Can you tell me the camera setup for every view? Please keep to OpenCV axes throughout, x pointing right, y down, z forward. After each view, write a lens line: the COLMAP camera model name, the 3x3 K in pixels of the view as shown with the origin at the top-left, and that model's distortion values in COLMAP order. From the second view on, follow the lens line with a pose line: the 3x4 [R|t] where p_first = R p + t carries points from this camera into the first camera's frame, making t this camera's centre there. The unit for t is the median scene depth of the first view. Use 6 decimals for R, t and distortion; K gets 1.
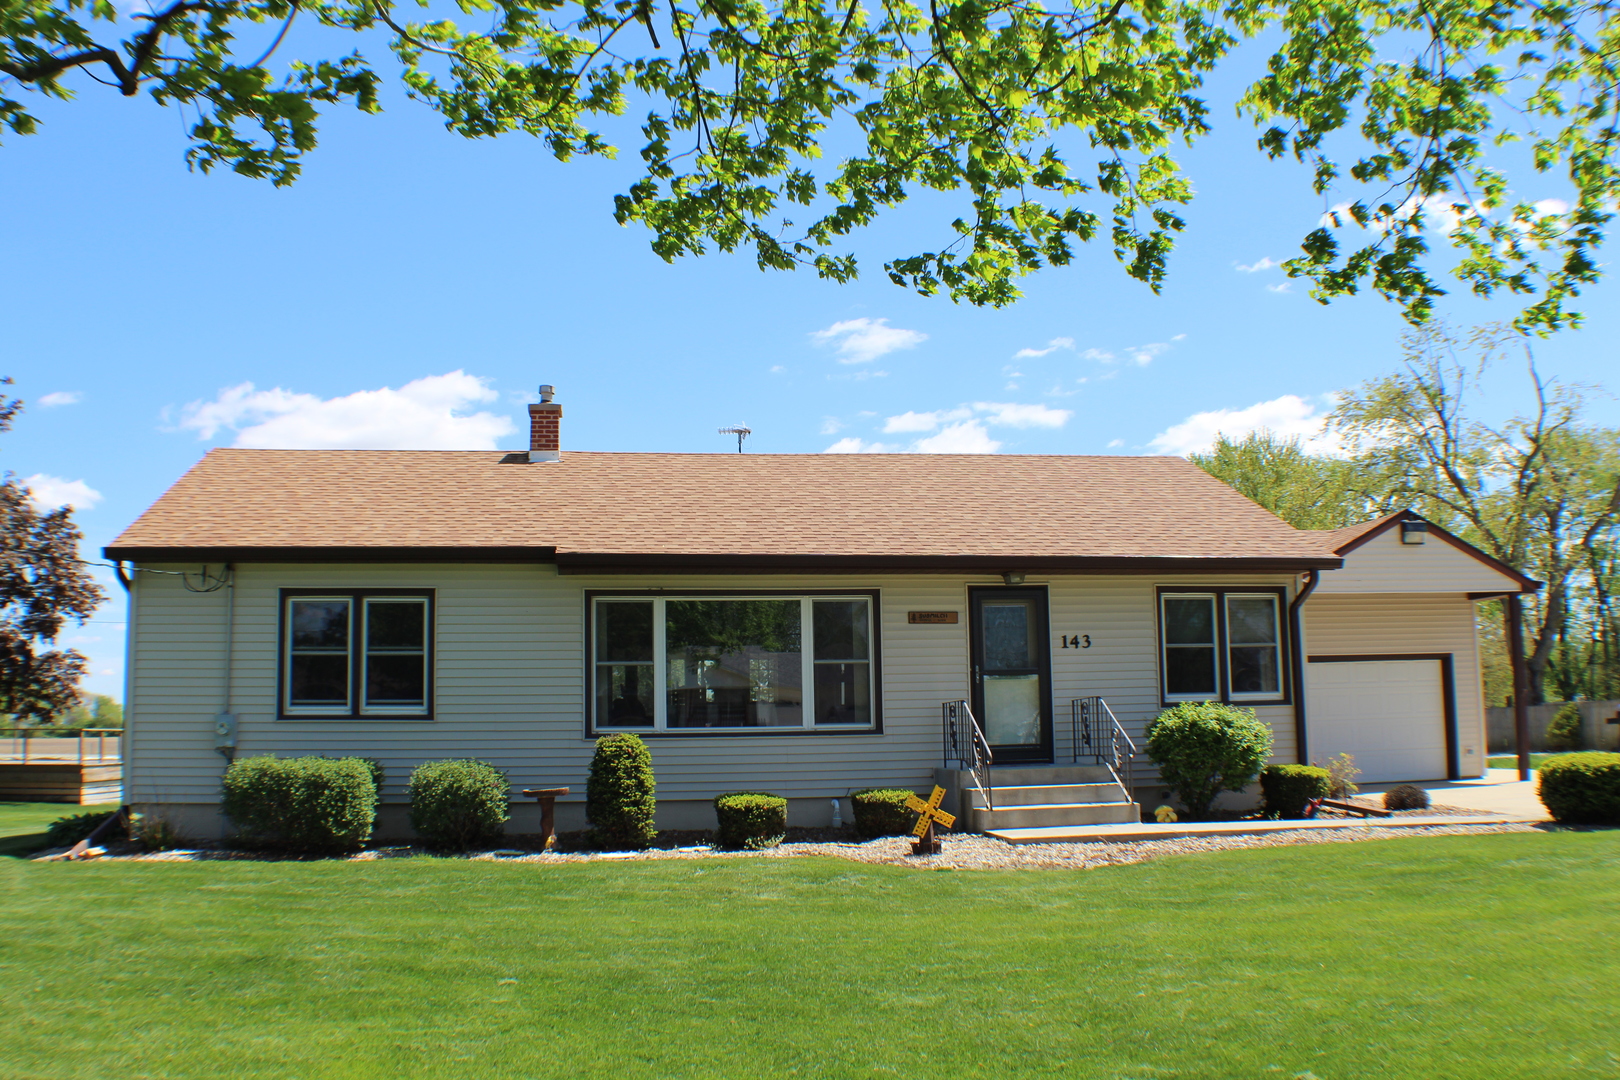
lens RADIAL K [[1356.2, 0, 810.0], [0, 1356.2, 540.0], [0, 0, 1]] dist [-0.175597, -0.000146]
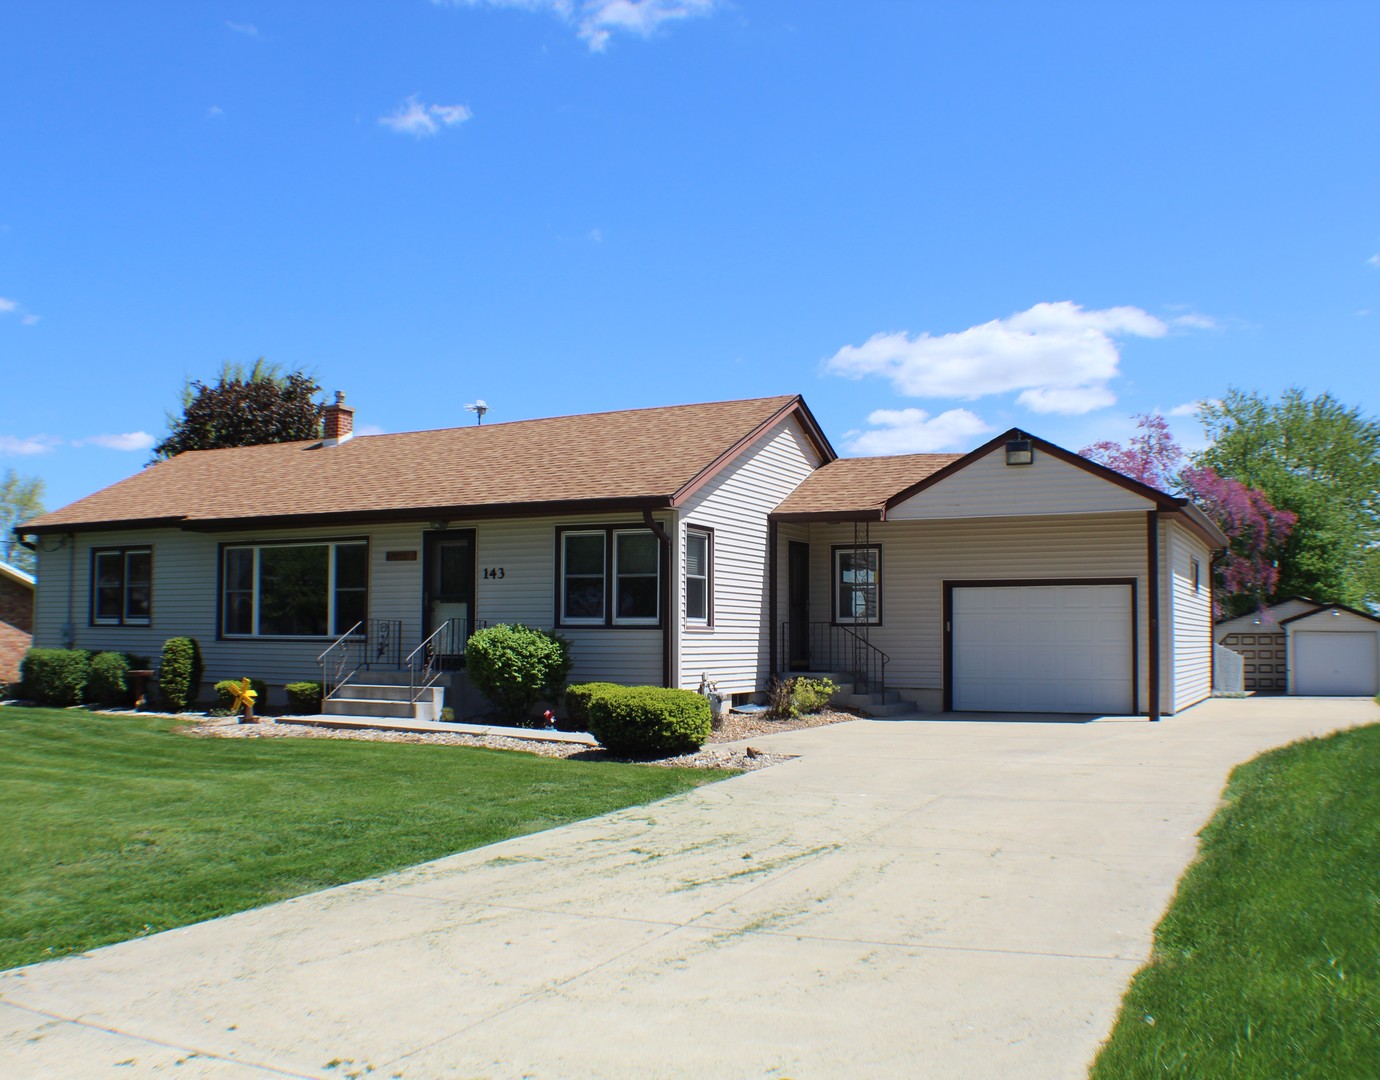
lens RADIAL K [[1273.5, 0, 690.0], [0, 1273.5, 540.0], [0, 0, 1]] dist [-0.165720, 0.007079]
pose [[0.831025, -0.024438, -0.555698, 0.997760], [0.060733, 0.997048, 0.046976, 0.000987], [0.552910, -0.072787, 0.830056, 0.131448]]
